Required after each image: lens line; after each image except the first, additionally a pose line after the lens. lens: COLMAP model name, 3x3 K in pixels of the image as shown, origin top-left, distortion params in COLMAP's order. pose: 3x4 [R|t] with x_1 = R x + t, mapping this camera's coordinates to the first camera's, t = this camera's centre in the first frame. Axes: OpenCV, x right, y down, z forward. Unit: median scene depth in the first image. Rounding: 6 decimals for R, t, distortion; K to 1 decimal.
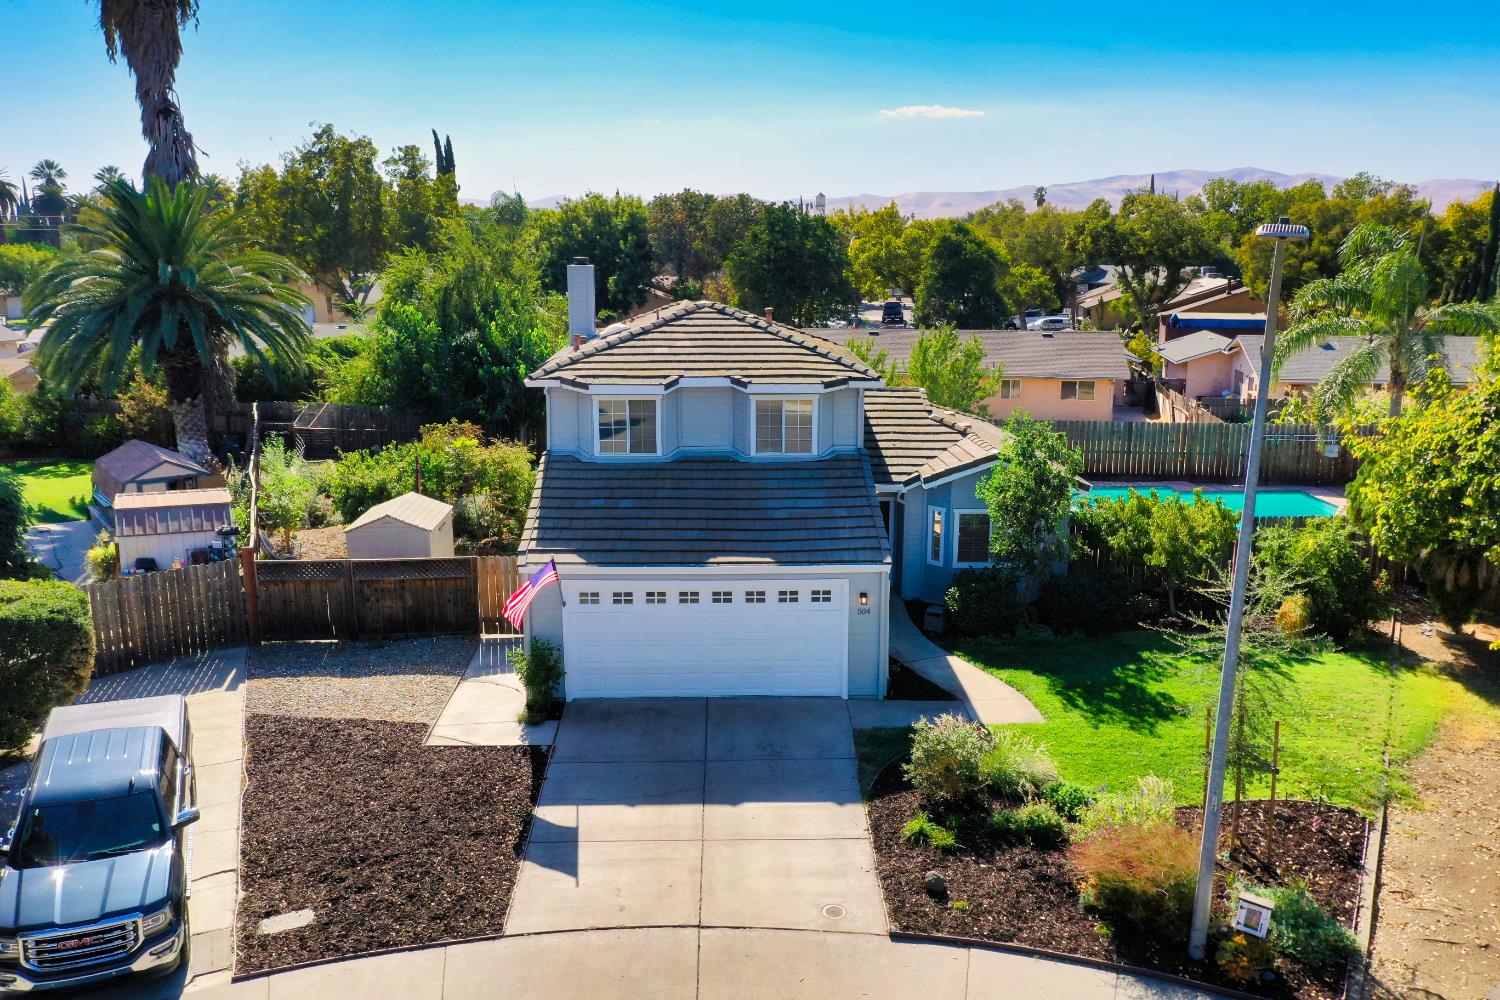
lens RADIAL K [[1187.5, 0, 744.9], [0, 1187.5, 498.0], [0, 0, 1]] dist [0.001649, 0.005313]
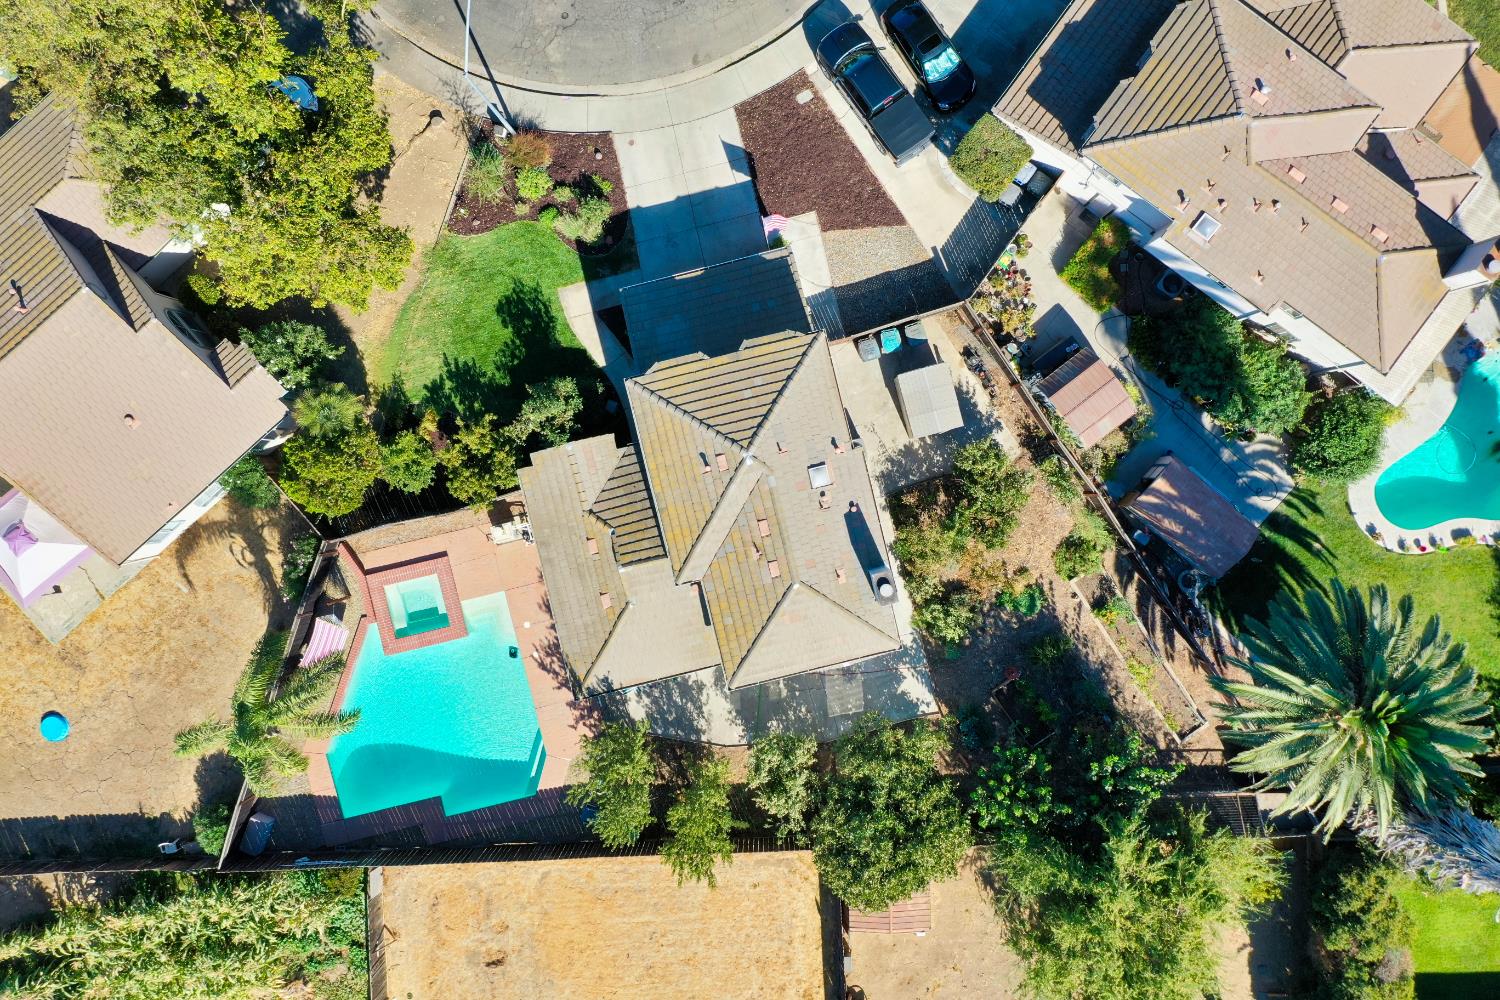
lens RADIAL K [[1177.0, 0, 754.0], [0, 1177.0, 498.1], [0, 0, 1]] dist [0.004731, 0.007576]
pose [[-0.976678, 0.212571, 0.030236, -0.094094], [-0.020087, -0.230665, 0.972826, -2.042922], [0.213769, 0.949530, 0.229555, 0.909410]]
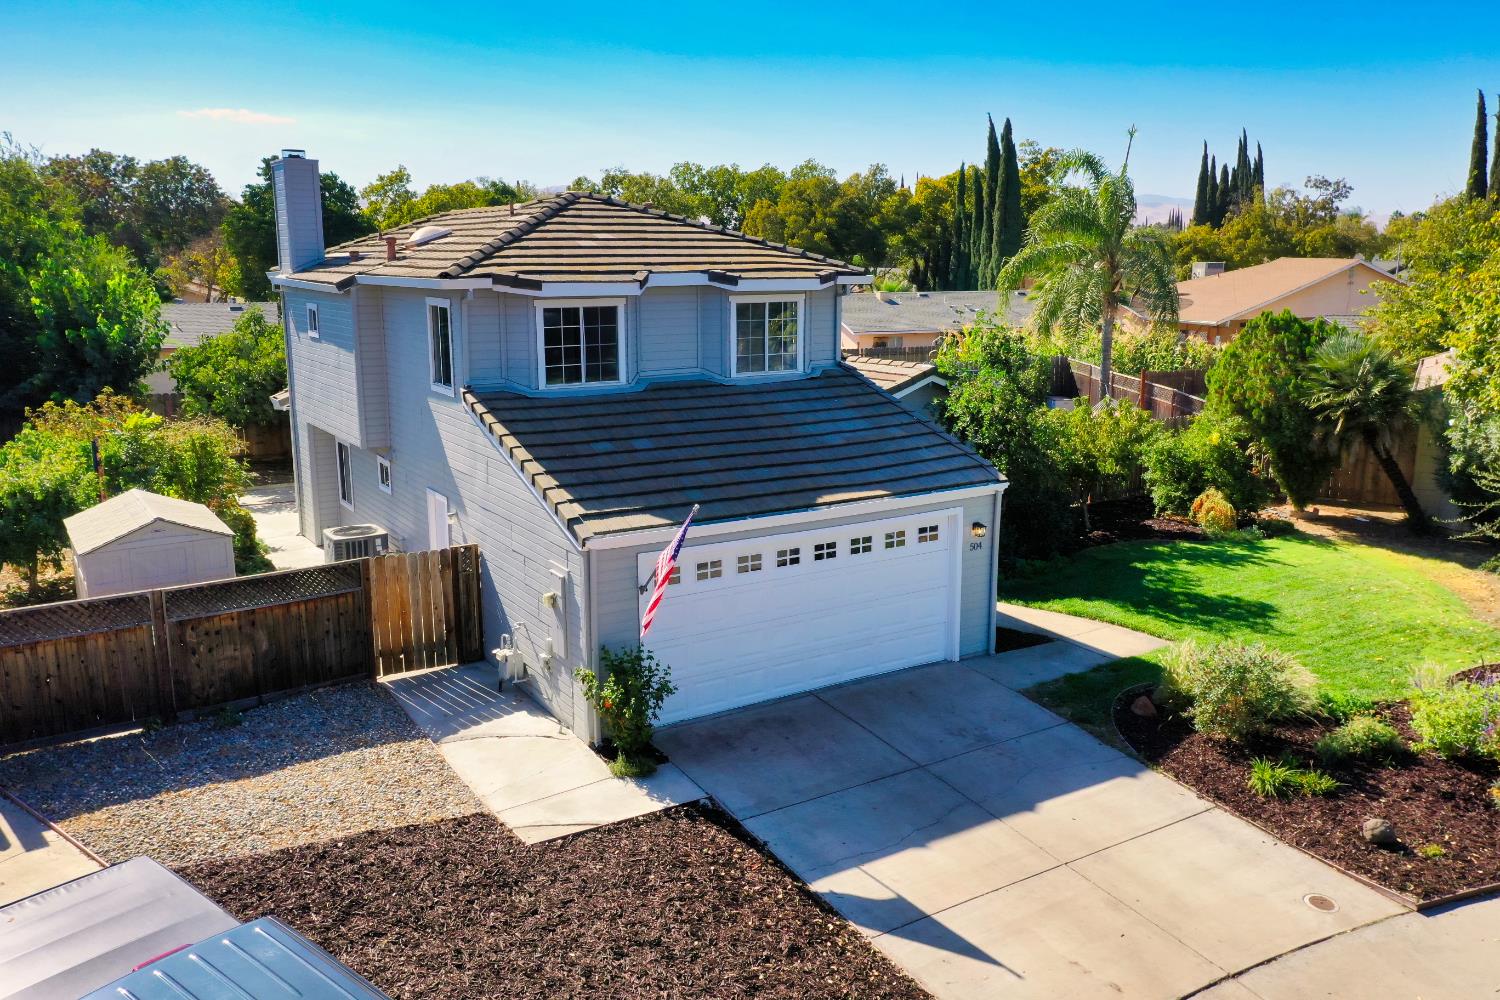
lens RADIAL K [[1187.5, 0, 744.9], [0, 1187.5, 498.0], [0, 0, 1]] dist [0.001649, 0.005313]
pose [[0.860221, -0.104015, 0.499200, -0.425871], [0.109327, 0.993830, 0.018686, 0.031573], [-0.498064, 0.038502, 0.866285, 0.386171]]
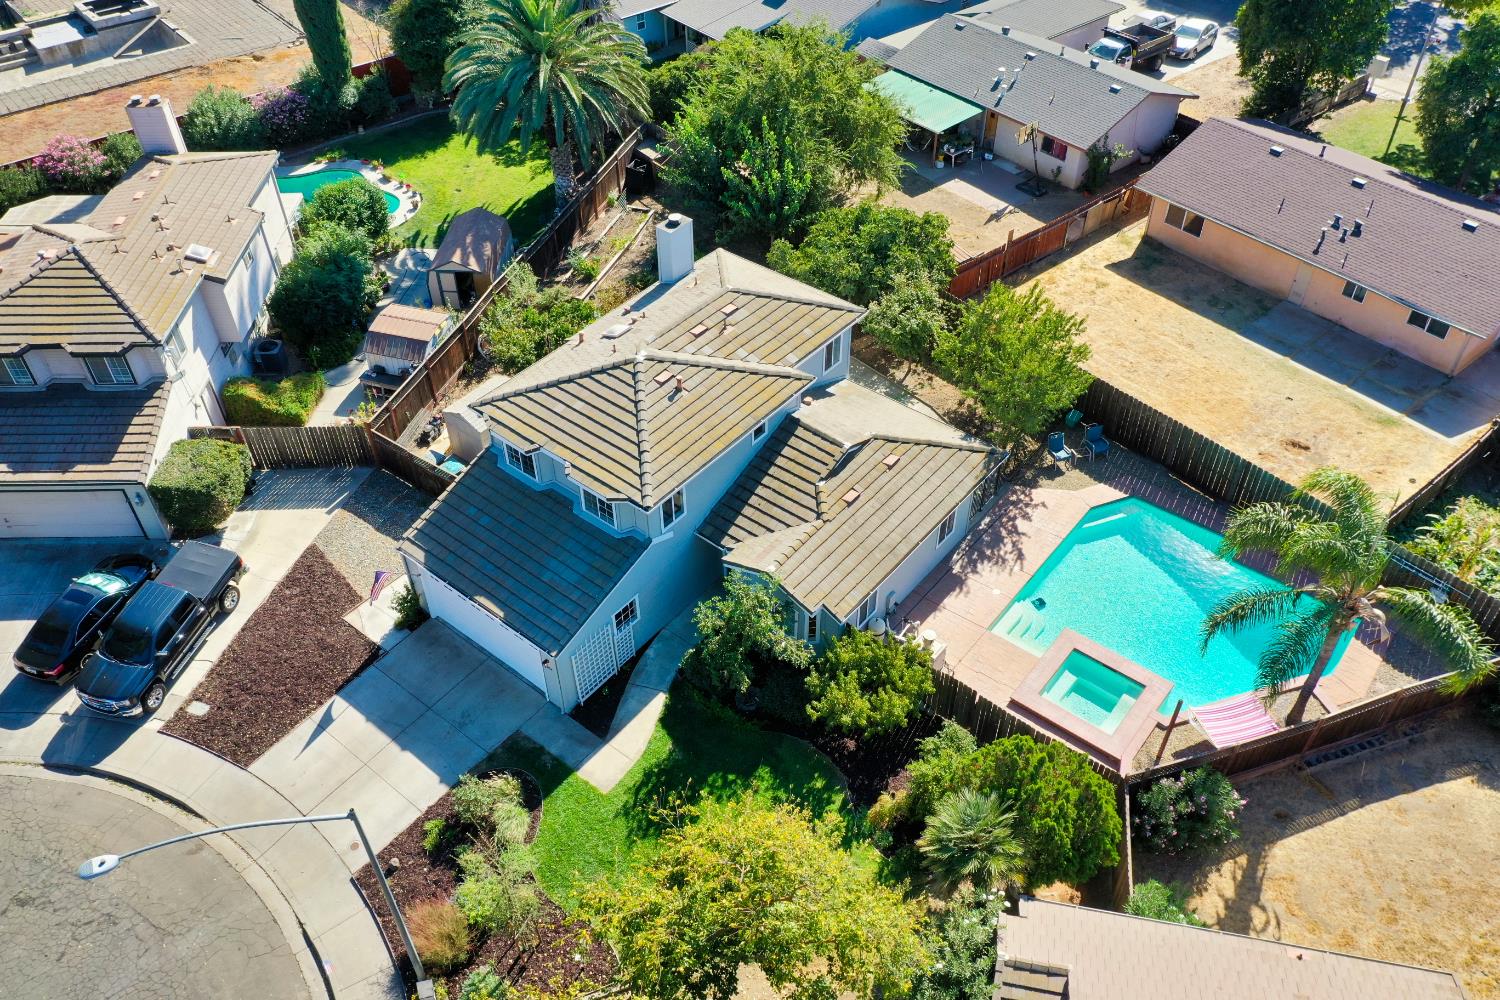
lens RADIAL K [[1177.0, 0, 754.0], [0, 1177.0, 498.1], [0, 0, 1]] dist [0.004731, 0.007576]
pose [[0.760811, 0.435533, -0.481121, 0.926434], [-0.133946, 0.830779, 0.540245, -0.931181], [0.635000, -0.346580, 0.690404, 0.203413]]
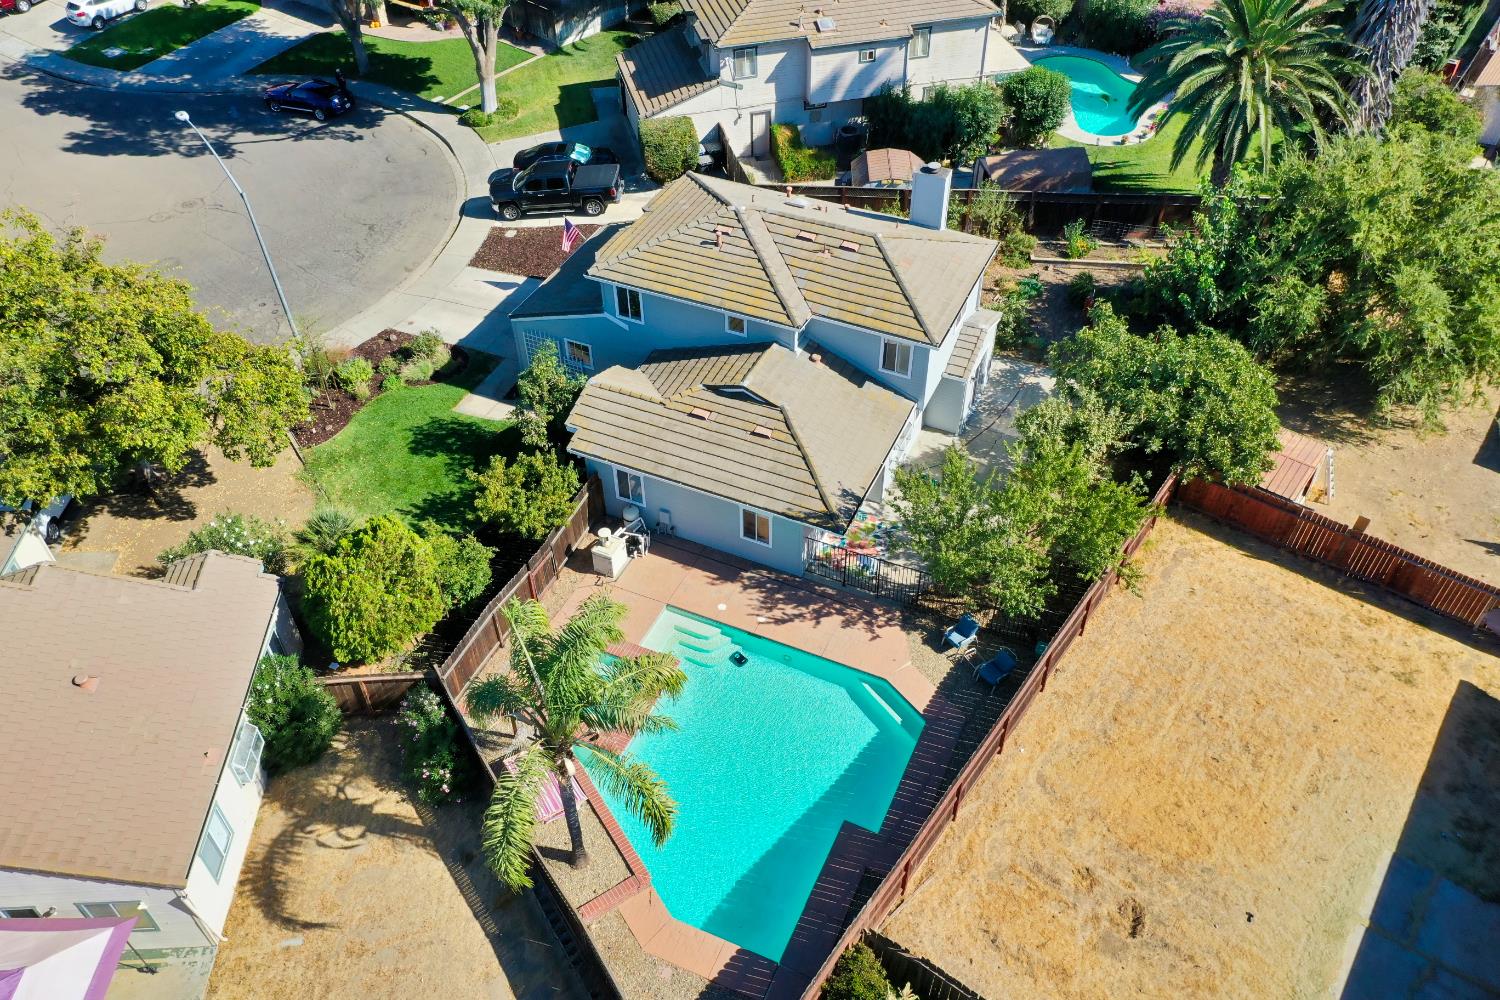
lens RADIAL K [[1185.4, 0, 750.0], [0, 1185.4, 500.0], [0, 0, 1]] dist [0.004827, 0.008600]
pose [[-0.445422, 0.624188, -0.641863, 1.367286], [-0.178783, 0.640461, 0.746891, -1.261646], [0.877289, 0.447436, -0.173681, 1.796296]]
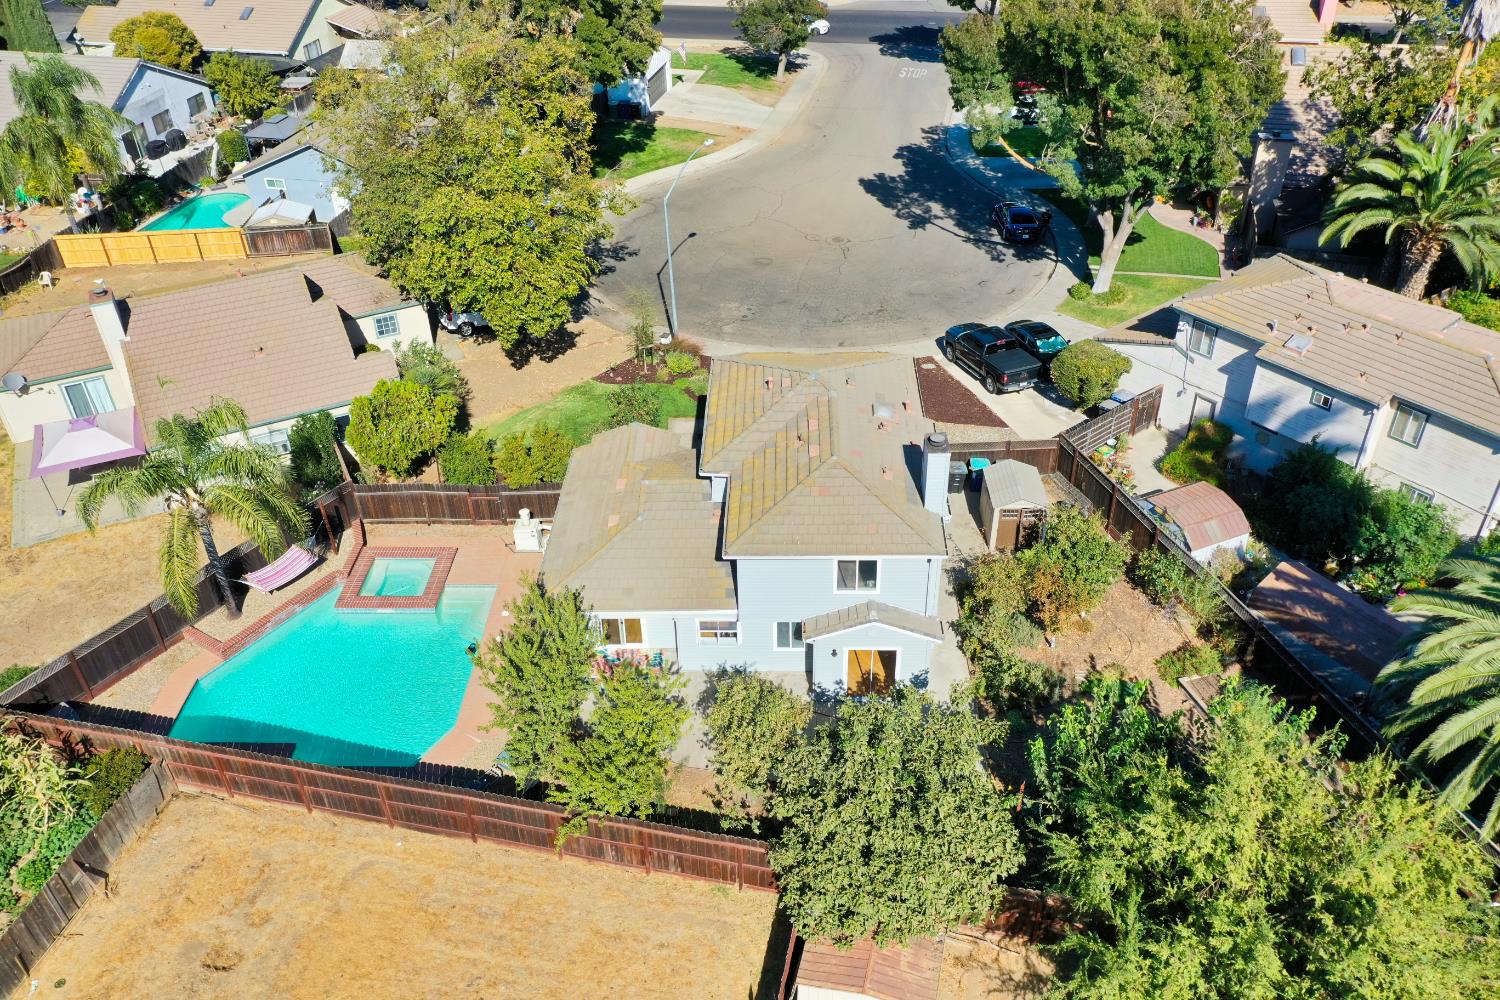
lens RADIAL K [[1187.5, 0, 744.9], [0, 1187.5, 498.0], [0, 0, 1]] dist [0.001649, 0.005313]
pose [[-0.997888, -0.010349, 0.064132, -0.053918], [0.040500, 0.672769, 0.738743, -1.428629], [-0.050791, 0.739780, -0.670929, 2.637159]]
